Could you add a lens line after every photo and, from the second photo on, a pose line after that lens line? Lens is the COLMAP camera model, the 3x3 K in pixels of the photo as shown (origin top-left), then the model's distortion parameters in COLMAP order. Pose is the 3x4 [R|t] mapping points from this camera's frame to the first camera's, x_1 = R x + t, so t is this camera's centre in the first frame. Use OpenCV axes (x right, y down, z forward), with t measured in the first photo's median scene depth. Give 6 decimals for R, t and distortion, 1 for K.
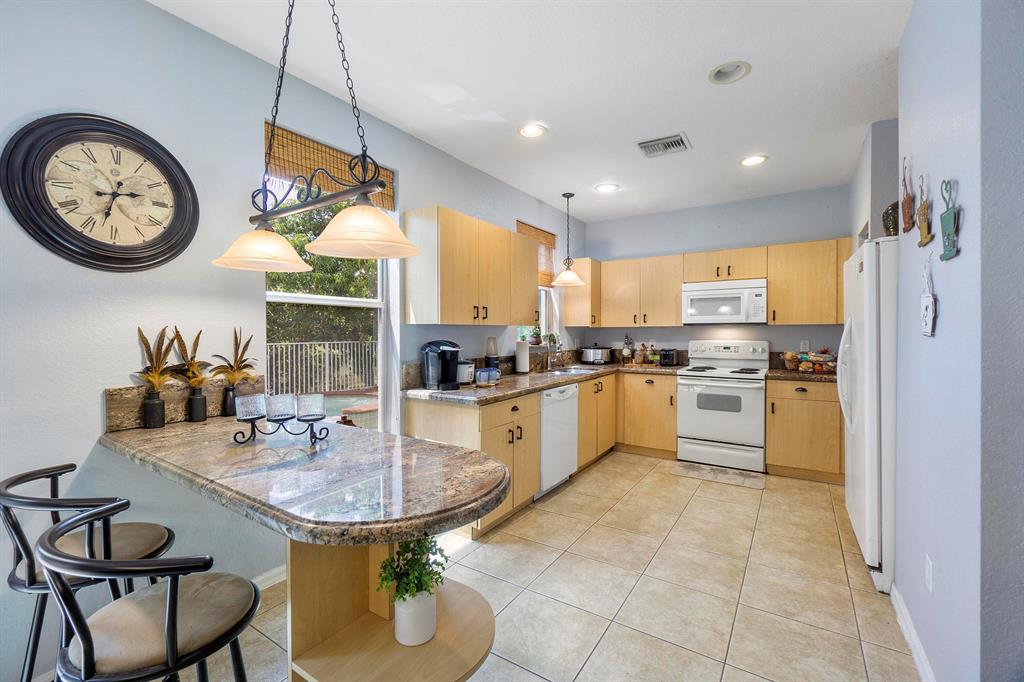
lens RADIAL K [[443.3, 0, 512.1], [0, 443.3, 337.7], [0, 0, 1]] dist [-0.007148, 0.001028]
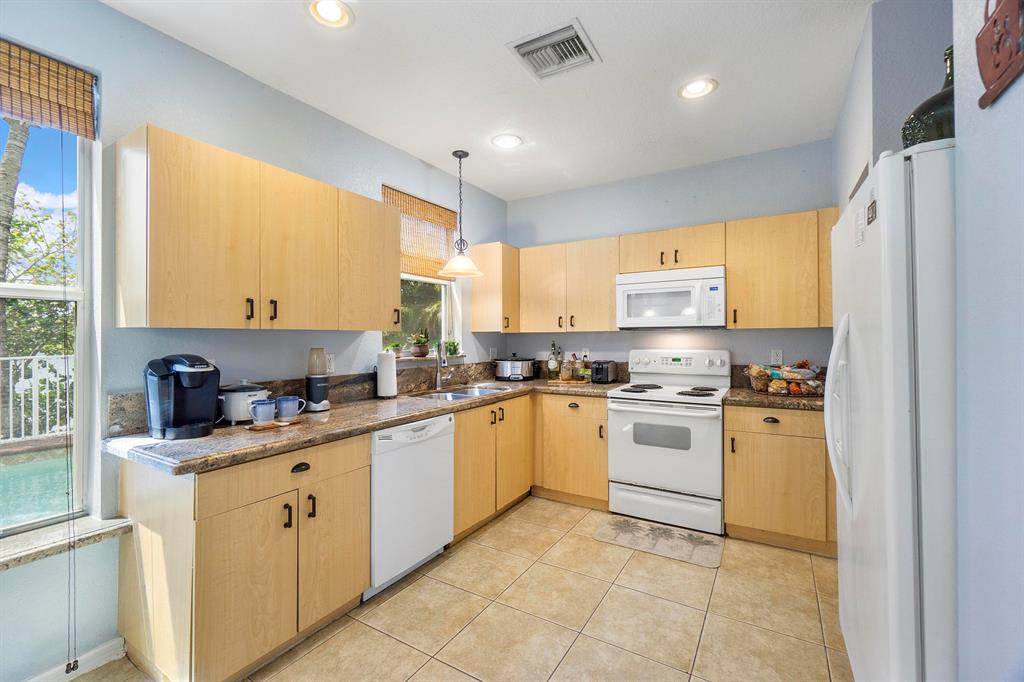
lens RADIAL K [[443.3, 0, 509.0], [0, 443.3, 336.9], [0, 0, 1]] dist [-0.007148, 0.001028]
pose [[0.999539, -0.002405, 0.030251, 0.204804], [0.002856, 0.999885, -0.014868, -0.005939], [-0.030211, 0.014947, 0.999432, 0.291344]]
